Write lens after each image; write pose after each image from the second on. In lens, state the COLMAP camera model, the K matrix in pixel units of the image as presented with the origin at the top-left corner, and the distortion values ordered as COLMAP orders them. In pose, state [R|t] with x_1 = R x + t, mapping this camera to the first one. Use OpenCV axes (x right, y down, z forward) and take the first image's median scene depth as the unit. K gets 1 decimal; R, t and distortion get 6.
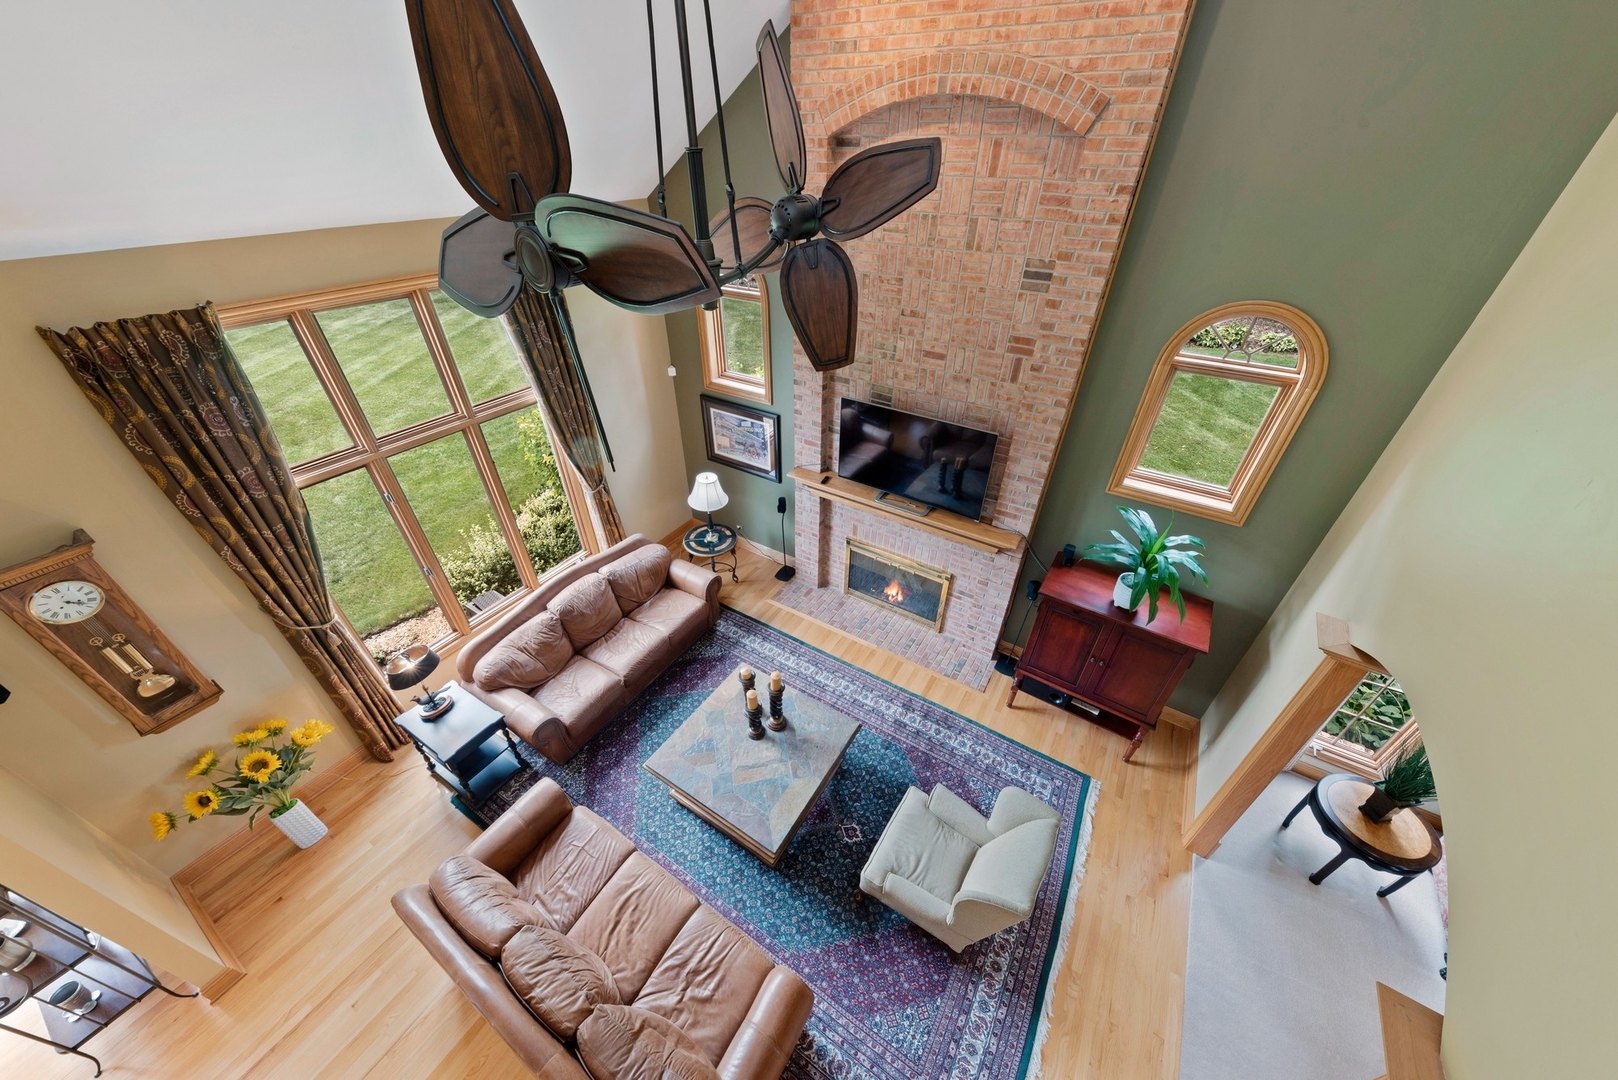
lens RADIAL K [[565.0, 0, 803.1], [0, 565.0, 537.4], [0, 0, 1]] dist [0.004675, -0.000567]
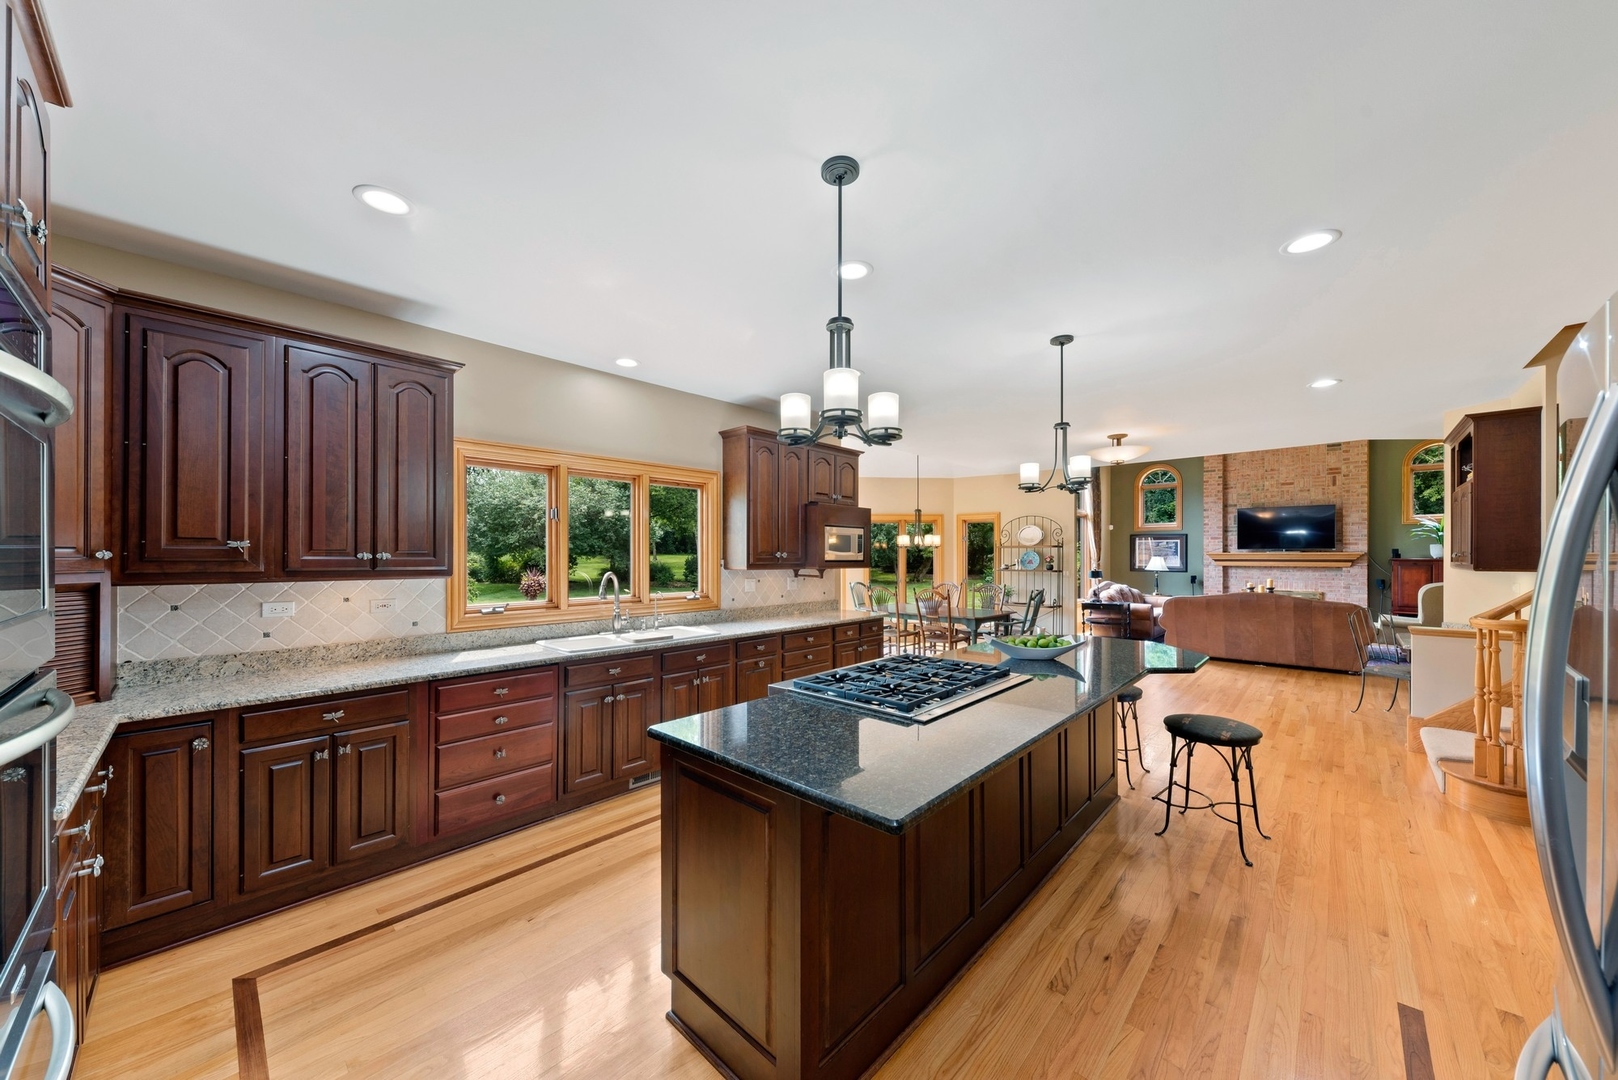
lens RADIAL K [[565.0, 0, 799.1], [0, 565.0, 555.0], [0, 0, 1]] dist [0.004675, -0.000567]
pose [[0.984389, 0.007421, -0.175851, -1.436265], [-0.110489, 0.803776, -0.584582, 1.616769], [0.137007, 0.594886, 0.792048, -1.041567]]
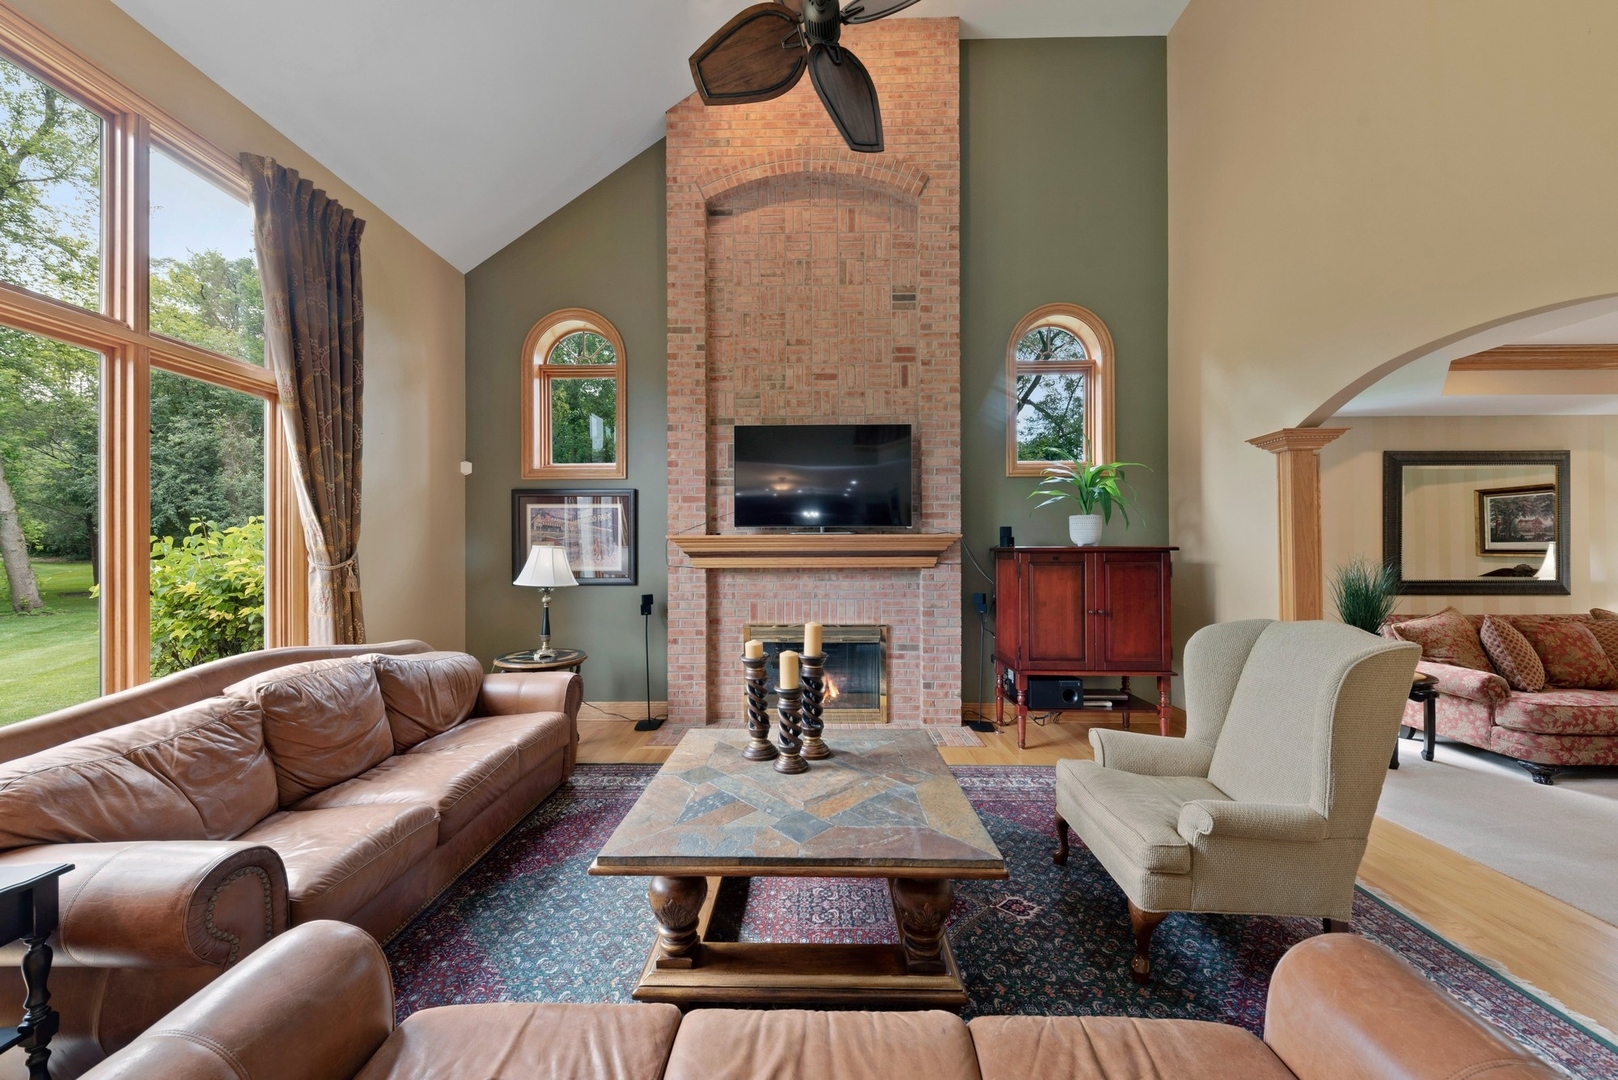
lens RADIAL K [[565.0, 0, 804.2], [0, 565.0, 543.2], [0, 0, 1]] dist [0.004675, -0.000567]
pose [[0.851625, 0.008146, 0.524088, -0.355077], [0.309994, 0.798438, -0.516140, 0.460974], [-0.422656, 0.602022, 0.677445, 0.527657]]
